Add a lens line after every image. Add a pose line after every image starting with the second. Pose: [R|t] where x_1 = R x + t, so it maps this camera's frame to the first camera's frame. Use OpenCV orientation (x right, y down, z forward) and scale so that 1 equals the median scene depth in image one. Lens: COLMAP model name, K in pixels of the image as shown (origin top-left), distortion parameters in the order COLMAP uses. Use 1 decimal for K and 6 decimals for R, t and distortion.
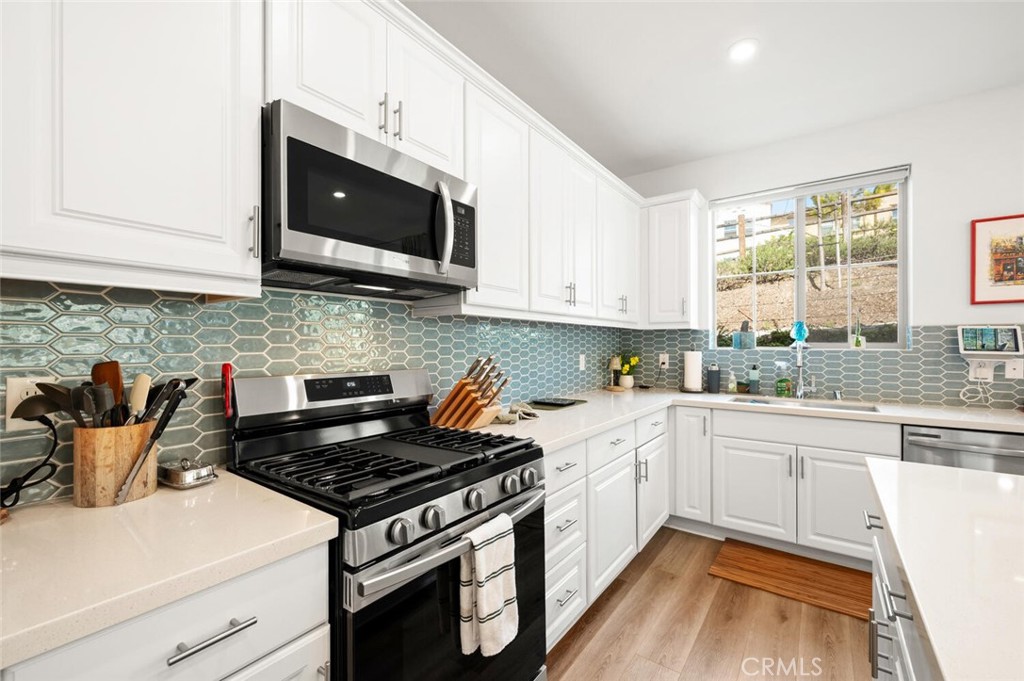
lens RADIAL K [[427.7, 0, 508.5], [0, 427.7, 343.5], [0, 0, 1]] dist [-0.002788, 0.000277]
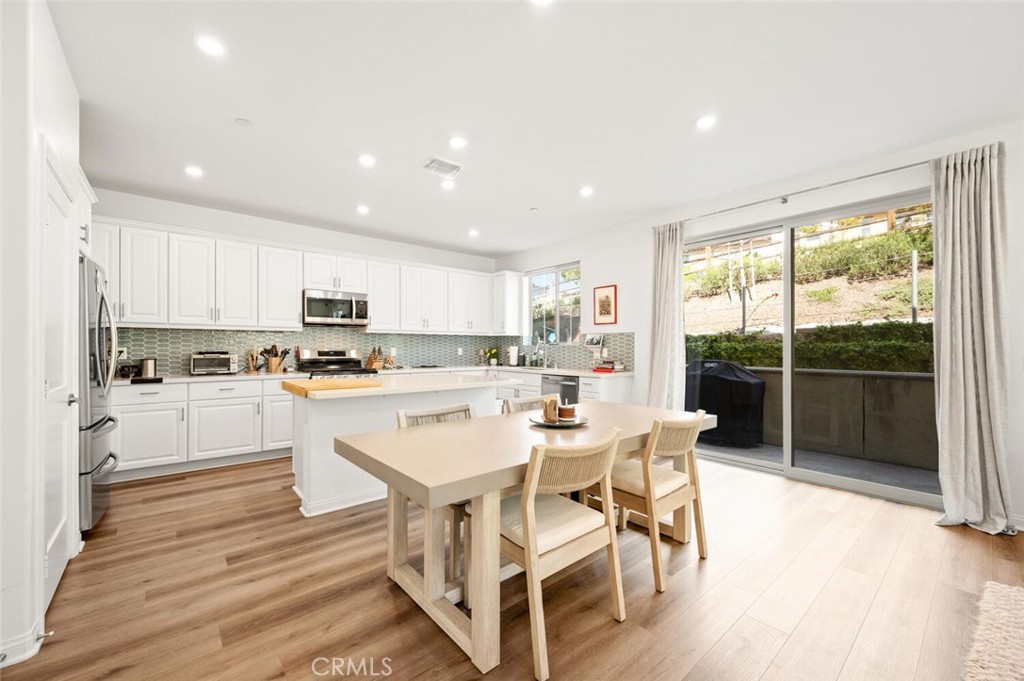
lens RADIAL K [[405.0, 0, 512.4], [0, 405.0, 346.6], [0, 0, 1]] dist [-0.002141, -0.000062]
pose [[0.973114, 0.000628, -0.230322, 1.196996], [-0.000346, 0.999999, 0.001267, 0.023141], [0.230322, -0.001153, 0.973114, -1.240714]]
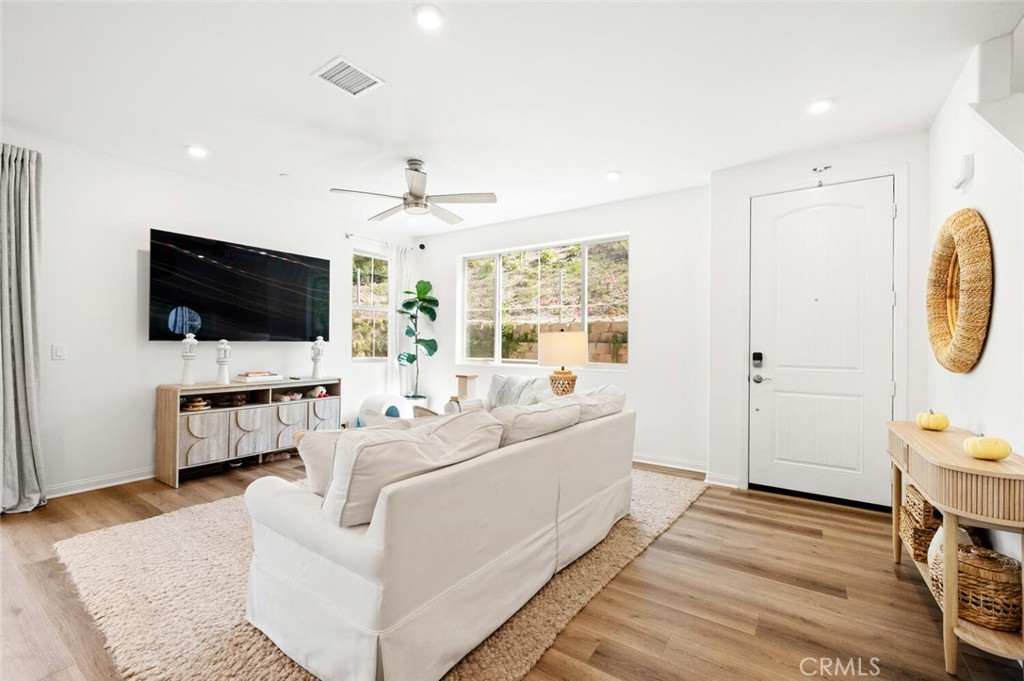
lens RADIAL K [[427.7, 0, 509.6], [0, 427.7, 346.2], [0, 0, 1]] dist [-0.002788, 0.000277]
pose [[-0.039358, -0.006502, 0.999204, 0.909345], [-0.011866, 0.999911, 0.006040, 0.024396], [-0.999155, -0.011619, -0.039432, -1.230649]]
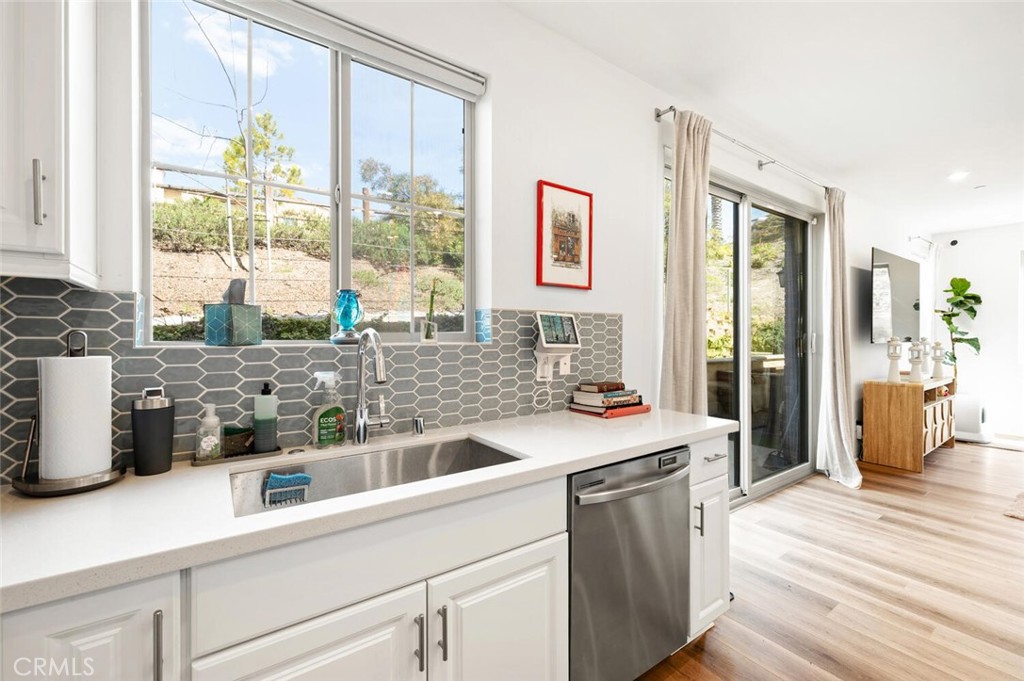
lens RADIAL K [[427.7, 0, 515.3], [0, 427.7, 338.3], [0, 0, 1]] dist [-0.002788, 0.000277]
pose [[0.315506, -0.003768, 0.948916, 0.323014], [-0.003304, 0.999982, 0.005070, 0.003535], [-0.948918, -0.004735, 0.315488, 0.815749]]
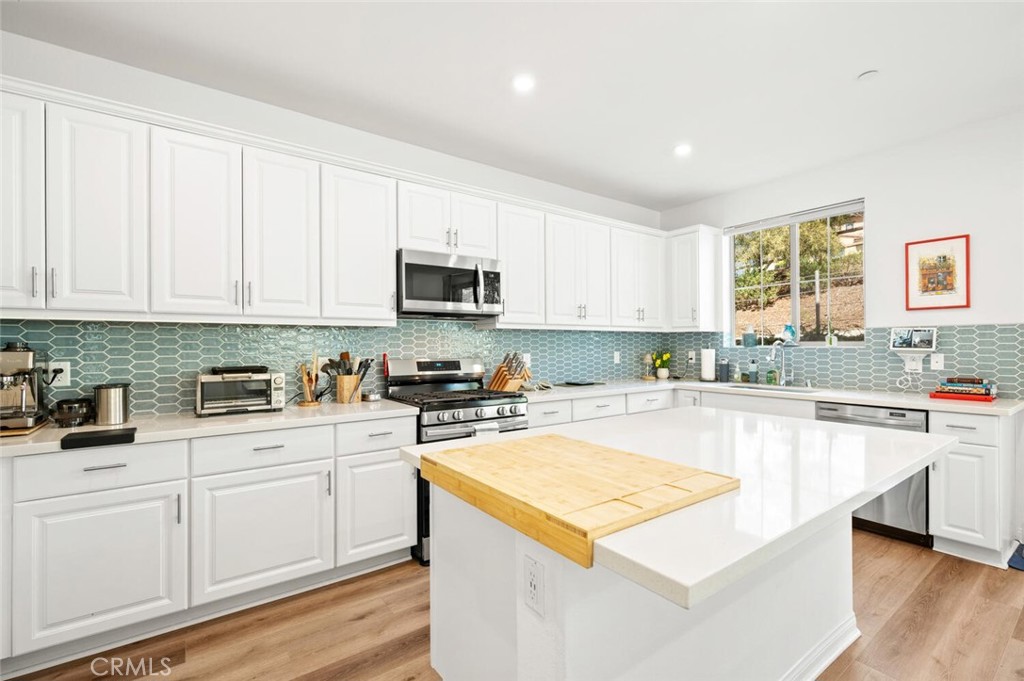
lens RADIAL K [[457.3, 0, 531.2], [0, 457.3, 343.9], [0, 0, 1]] dist [0.000349, 0.000210]
pose [[0.959987, -0.005651, -0.279986, 0.420499], [0.006137, 0.999981, 0.000859, -0.001926], [0.279976, -0.002543, 0.960004, -0.612141]]
